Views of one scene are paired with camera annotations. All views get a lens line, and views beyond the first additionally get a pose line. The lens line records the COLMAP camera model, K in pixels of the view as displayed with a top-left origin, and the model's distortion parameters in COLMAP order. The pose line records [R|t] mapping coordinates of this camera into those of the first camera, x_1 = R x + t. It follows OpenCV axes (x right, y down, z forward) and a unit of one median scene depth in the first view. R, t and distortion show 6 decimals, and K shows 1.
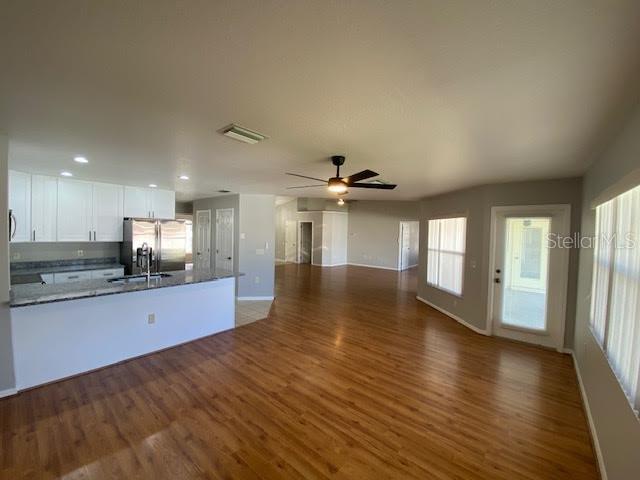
lens RADIAL K [[267.4, 0, 331.0], [0, 267.4, 240.1], [0, 0, 1]] dist [0.001660, -0.000057]
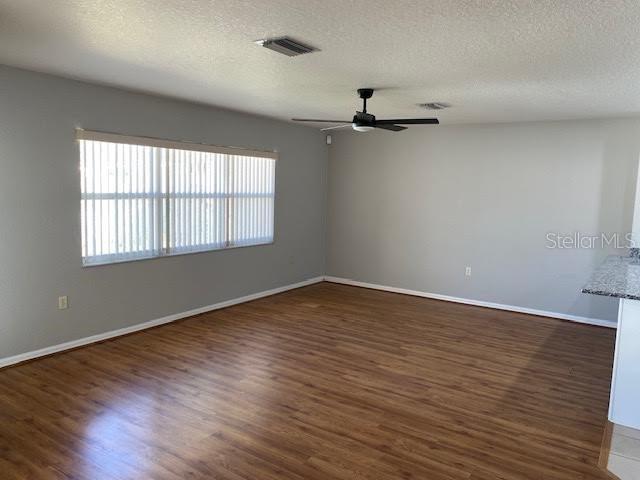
lens RADIAL K [[480.1, 0, 319.9], [0, 480.1, 232.4], [0, 0, 1]] dist [0.008595, 0.000496]
pose [[-0.997049, -0.041990, -0.064266, 0.225695], [-0.050216, 0.989941, 0.132267, -0.066506], [0.058065, 0.135104, -0.989129, 2.377375]]
